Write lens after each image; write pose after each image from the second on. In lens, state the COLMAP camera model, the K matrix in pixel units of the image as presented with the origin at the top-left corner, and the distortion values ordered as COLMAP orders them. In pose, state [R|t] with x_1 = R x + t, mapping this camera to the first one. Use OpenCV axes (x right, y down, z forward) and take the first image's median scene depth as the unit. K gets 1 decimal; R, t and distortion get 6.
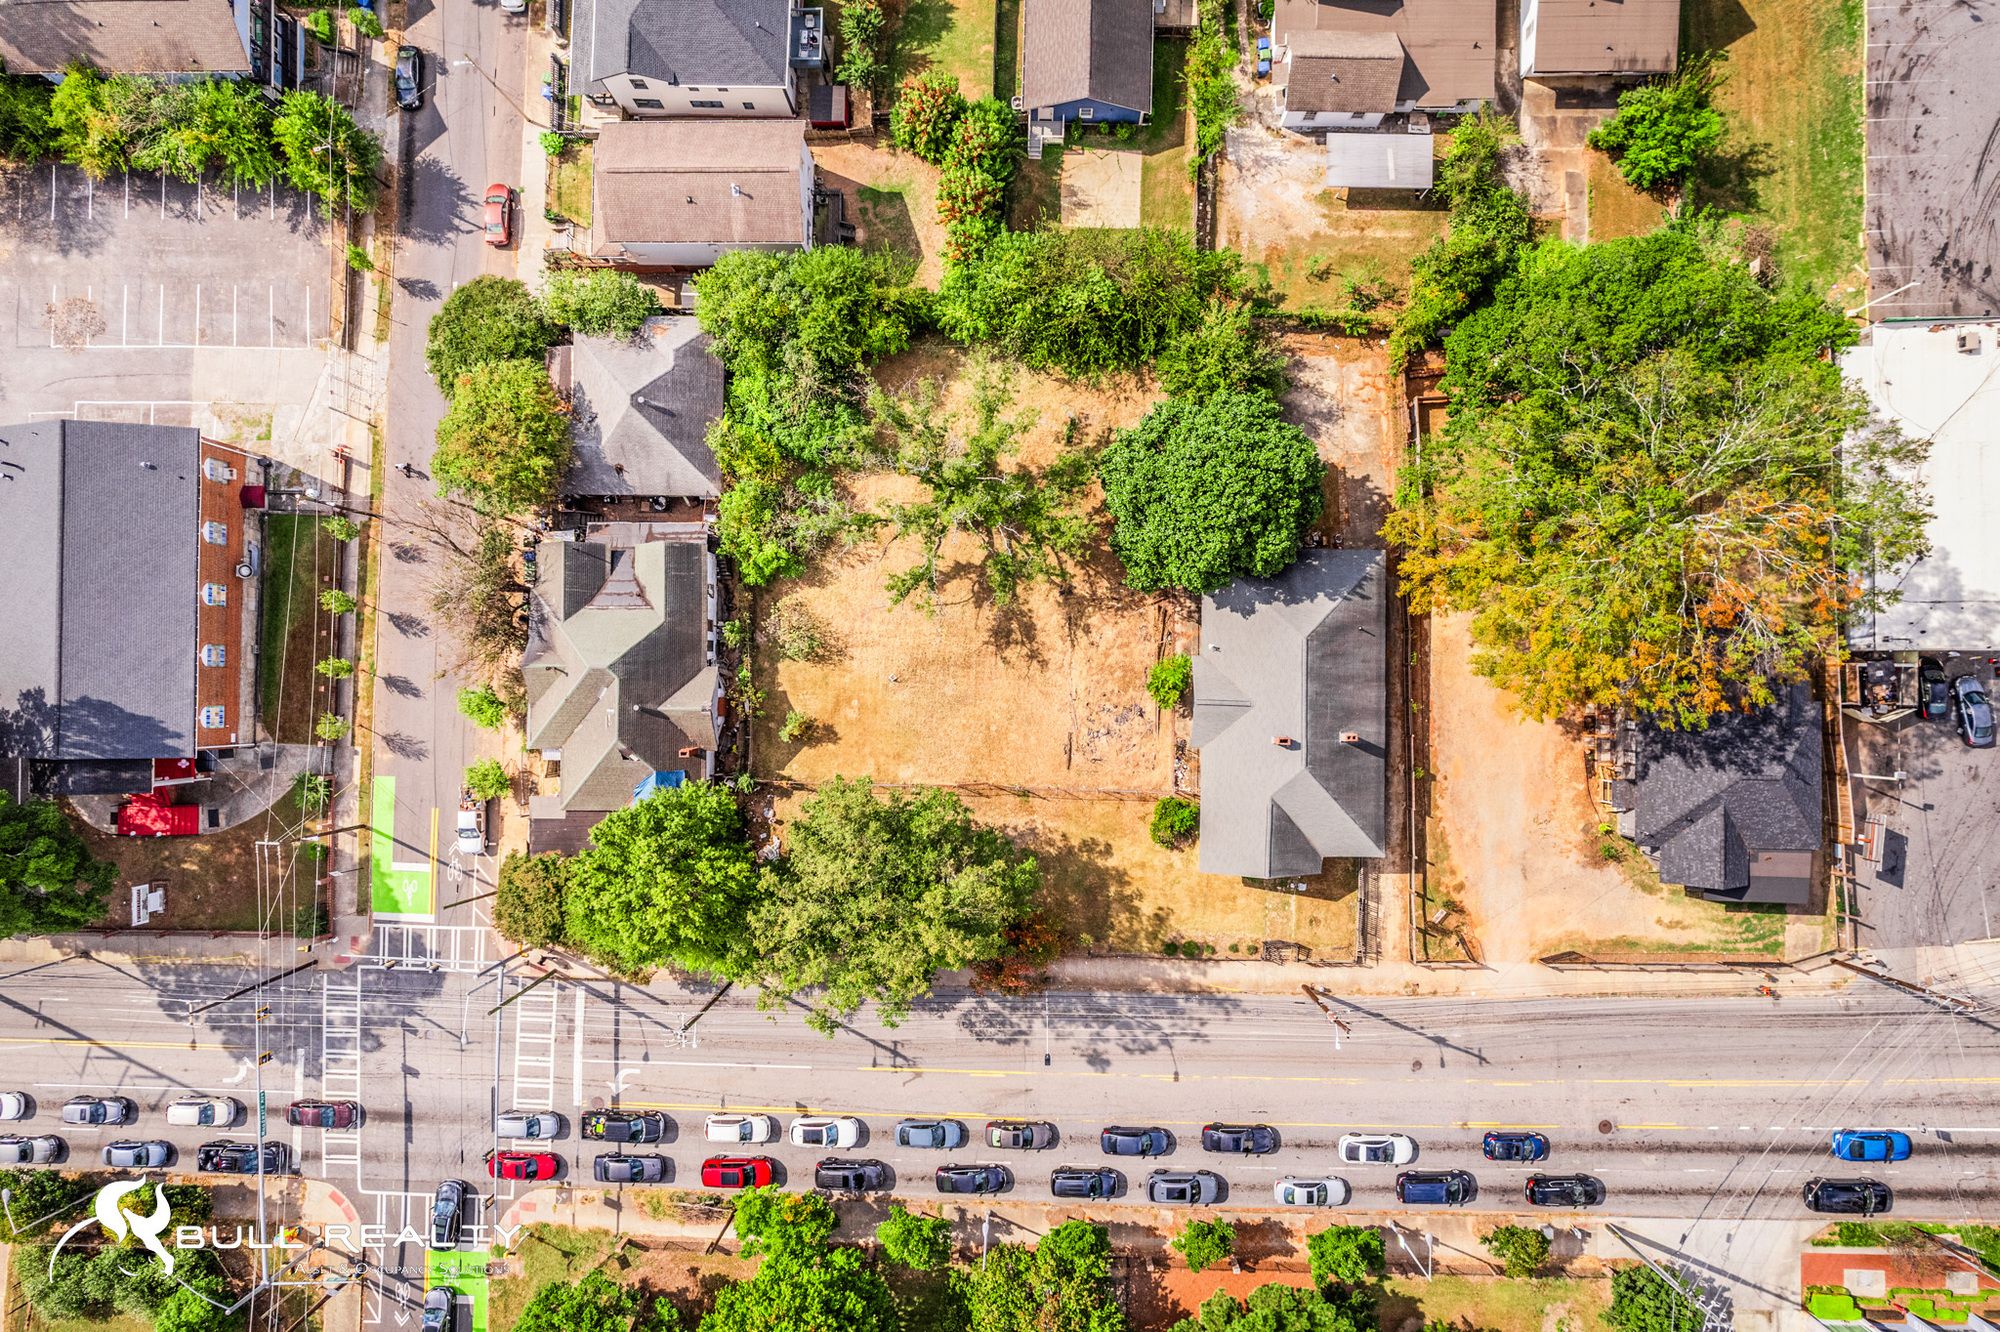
lens RADIAL K [[1268.1, 0, 1000.0], [0, 1268.1, 666.0], [0, 0, 1]] dist [-0.025663, 0.017553]
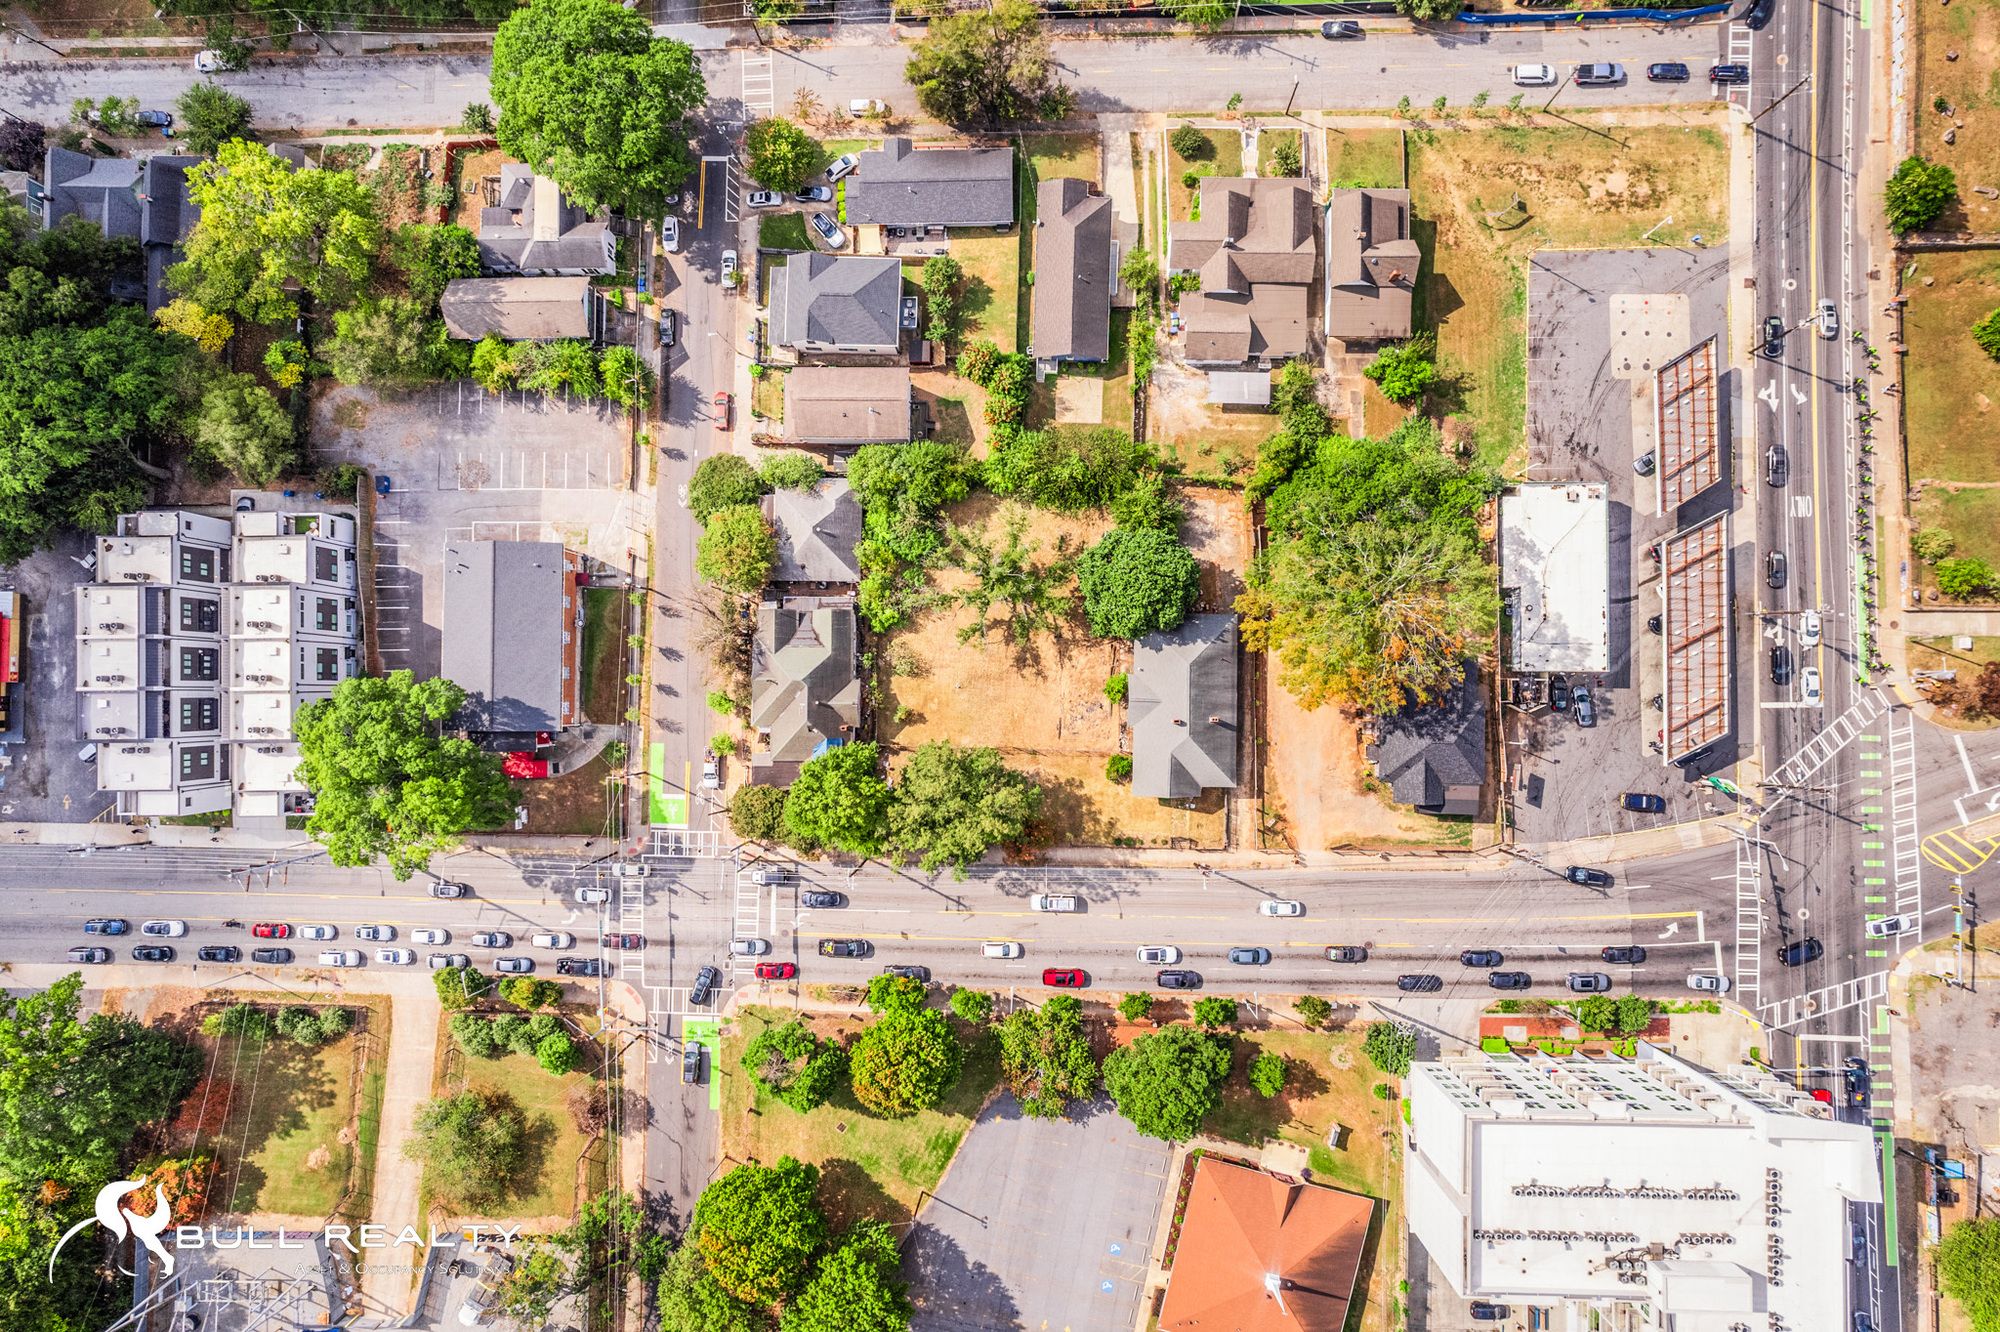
lens RADIAL K [[1268.1, 0, 1000.0], [0, 1268.1, 666.0], [0, 0, 1]] dist [-0.025663, 0.017553]
pose [[0.999985, 0.001372, -0.005230, -0.018299], [-0.001392, 0.999992, -0.003772, -0.011737], [0.005225, 0.003779, 0.999979, -0.743186]]
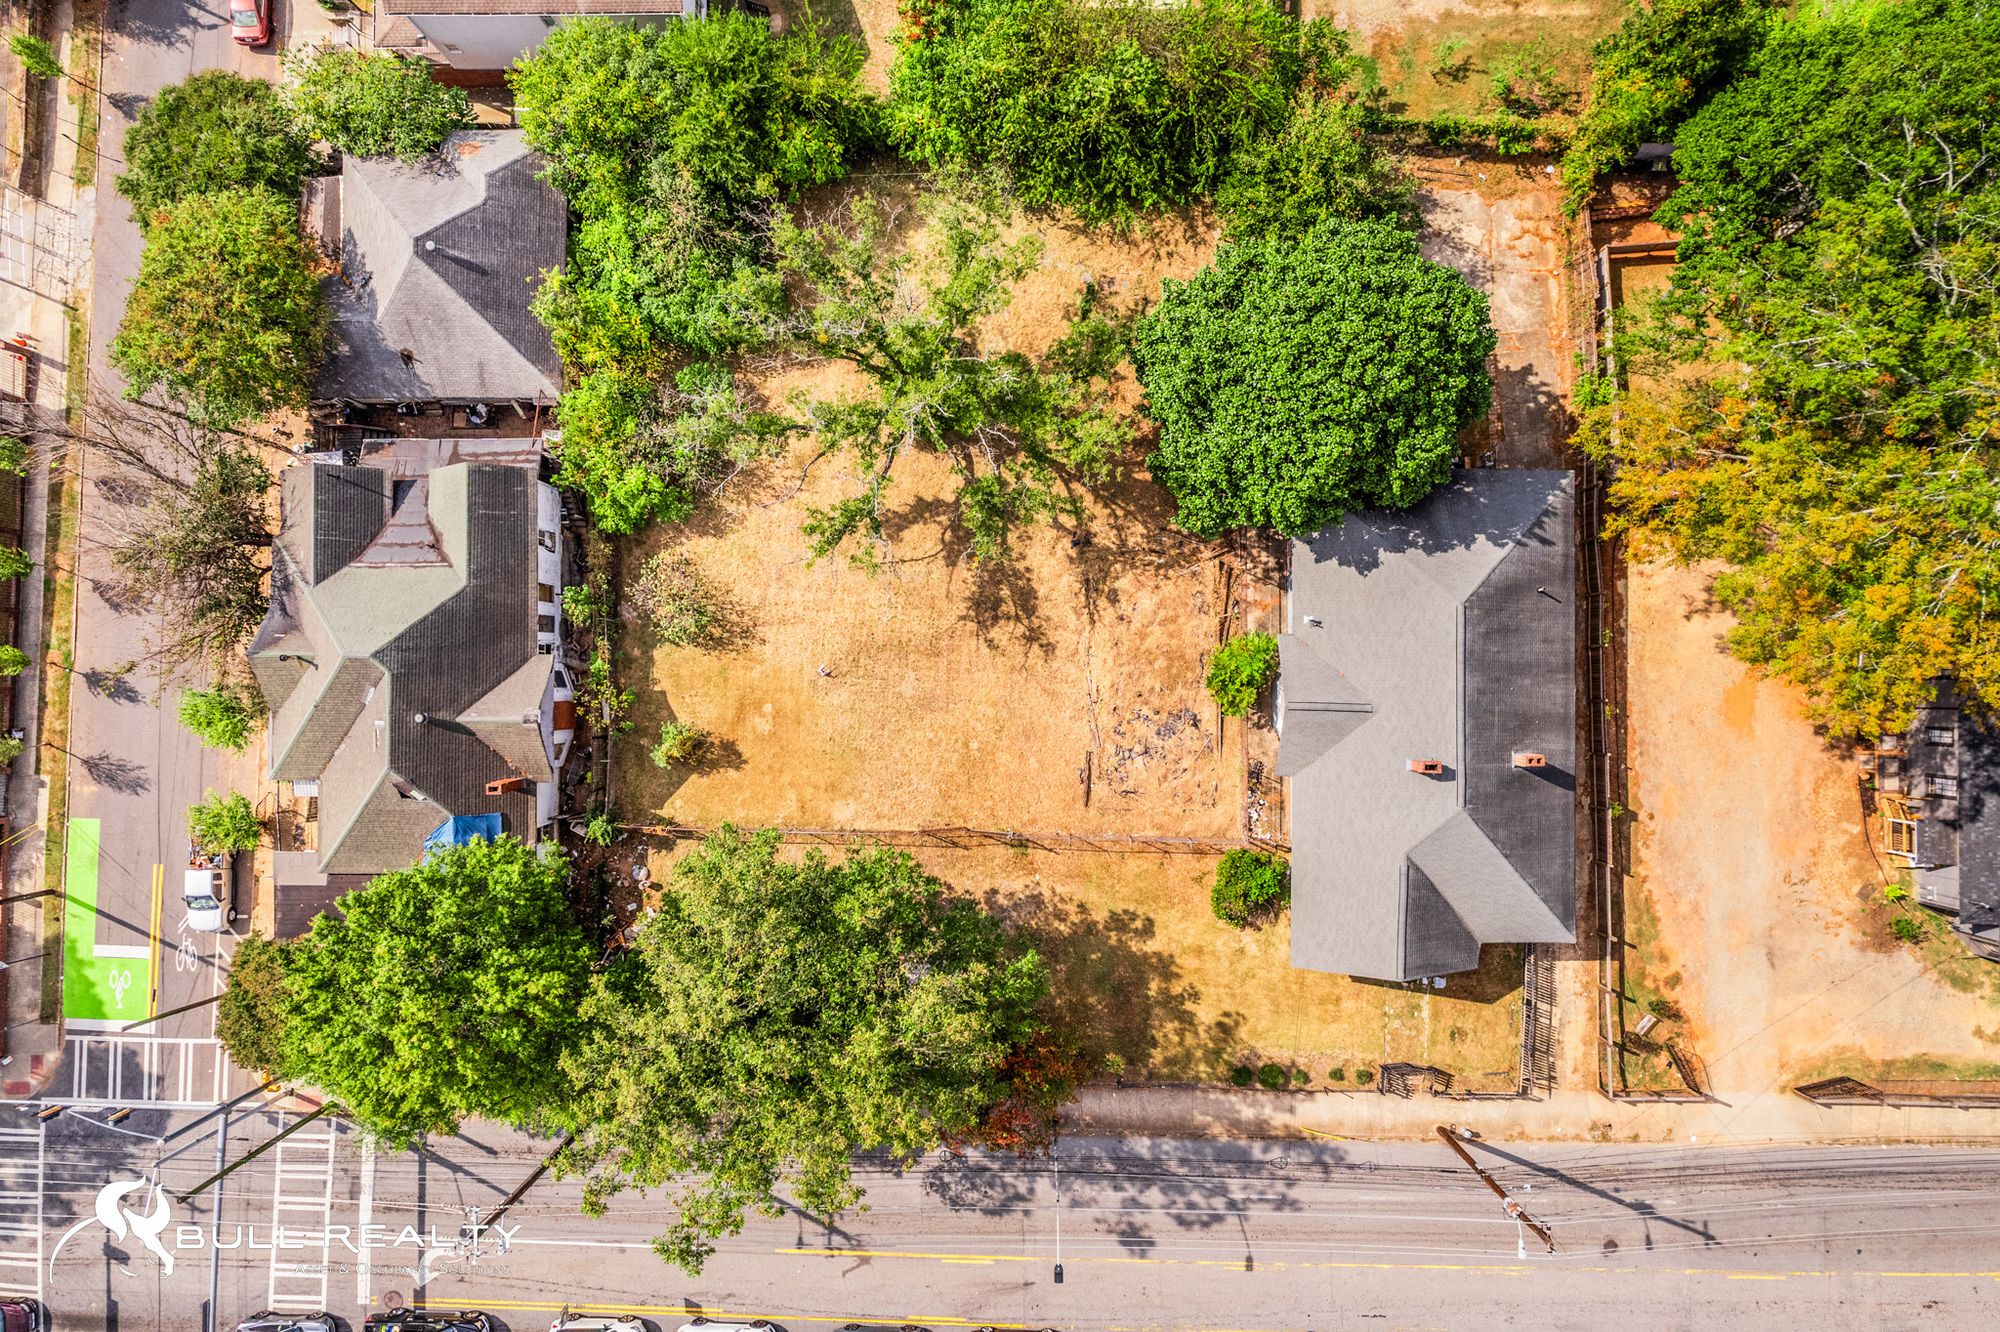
lens RADIAL K [[1272.8, 0, 1000.0], [0, 1272.8, 666.0], [0, 0, 1]] dist [-0.048957, 0.058979]
pose [[0.999989, -0.004592, 0.001339, 0.007881], [0.004589, 0.999986, 0.002803, 0.005546], [-0.001352, -0.002797, 0.999995, 0.333625]]
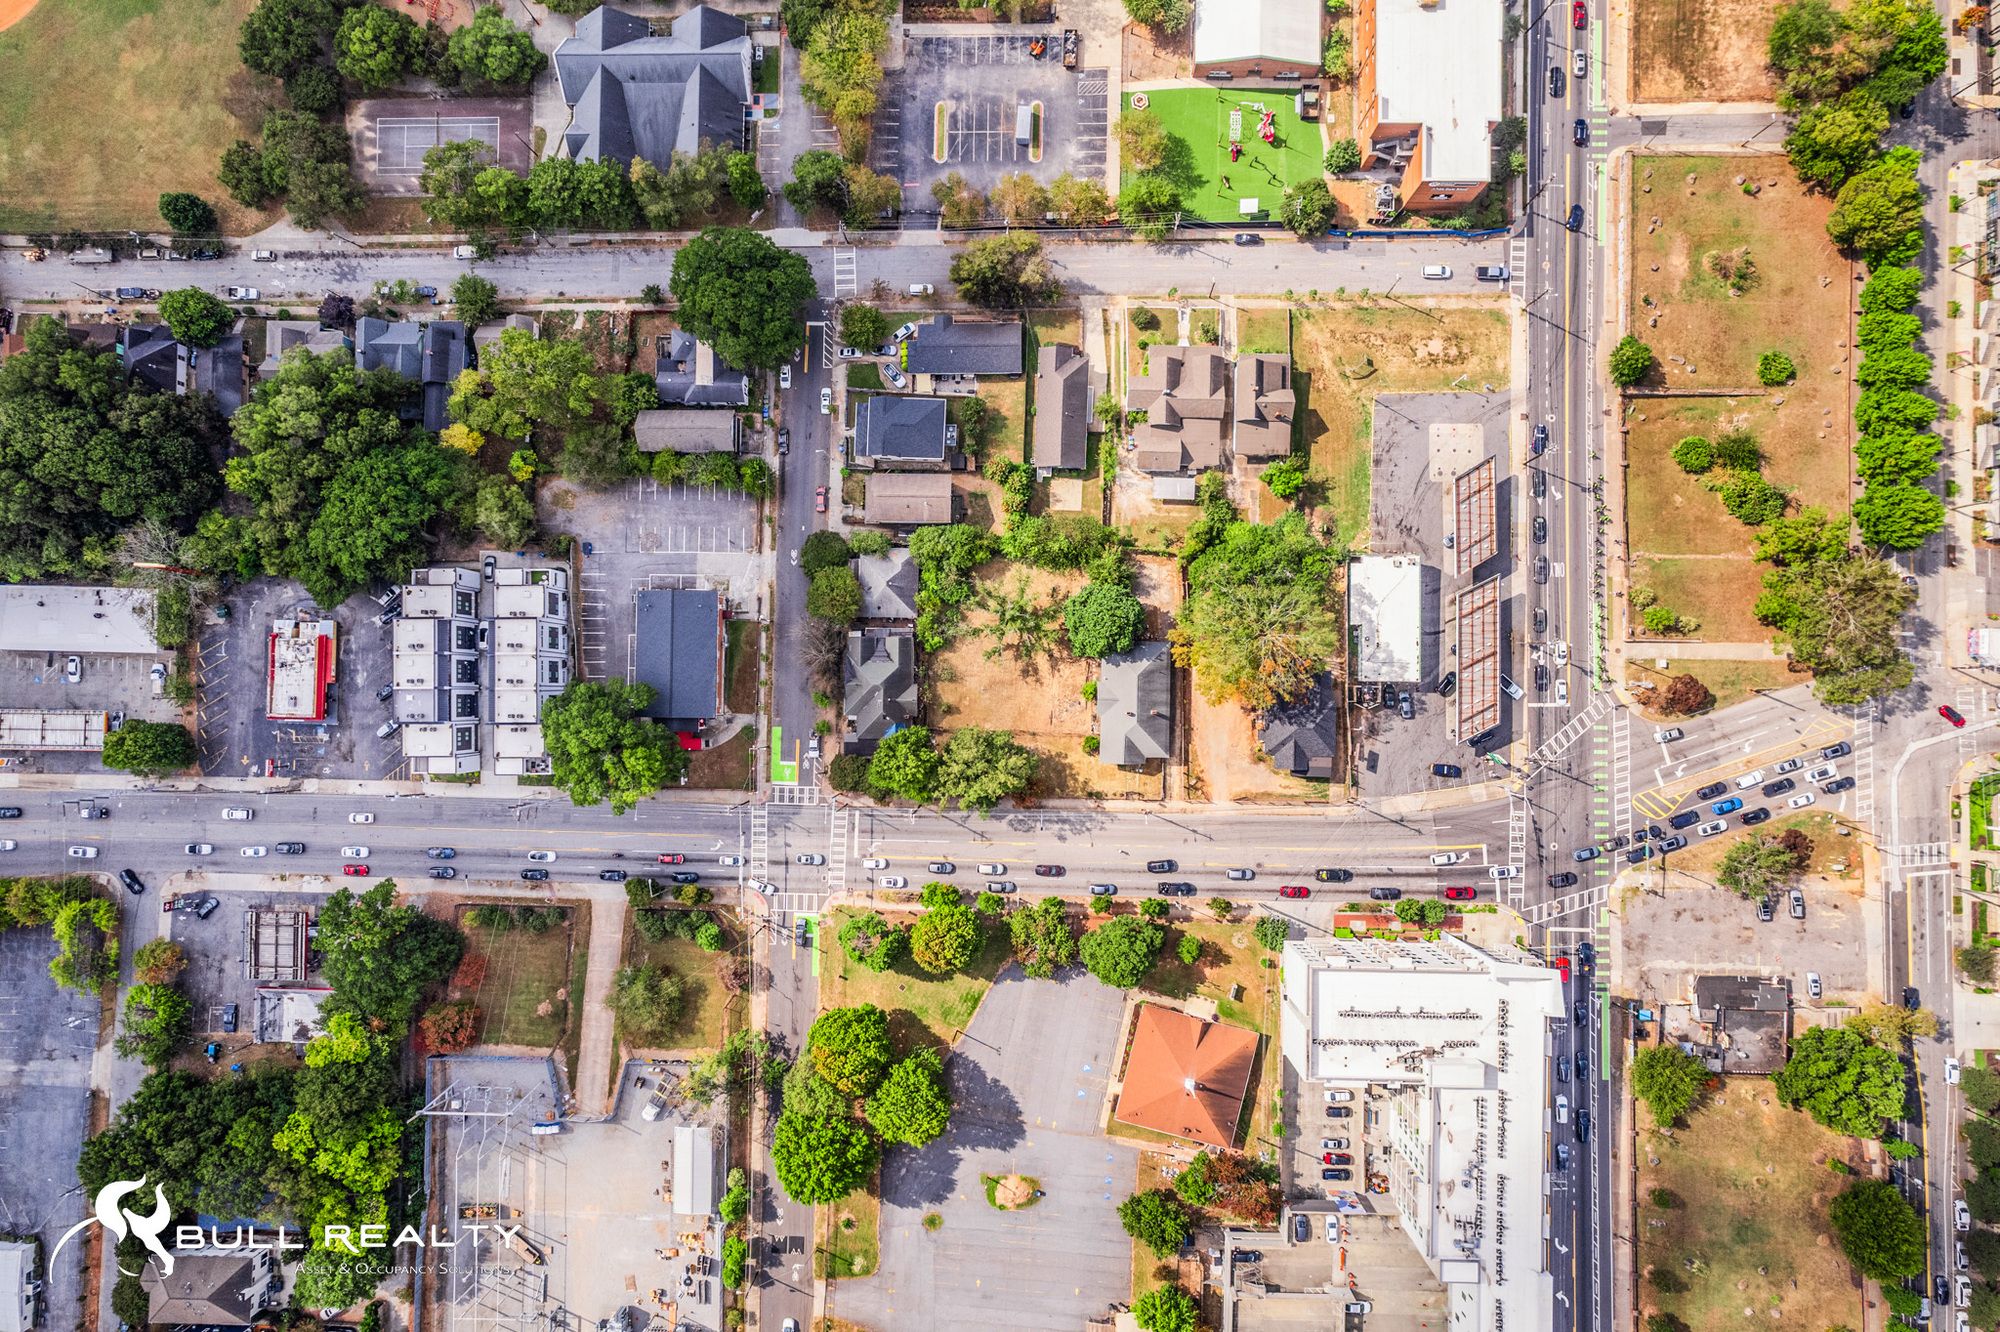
lens RADIAL K [[1268.1, 0, 1000.0], [0, 1268.1, 666.0], [0, 0, 1]] dist [-0.025663, 0.017553]
pose [[0.999970, 0.006798, -0.003754, -0.040916], [-0.006812, 0.999970, -0.003556, -0.028544], [0.003729, 0.003582, 0.999987, -1.583031]]
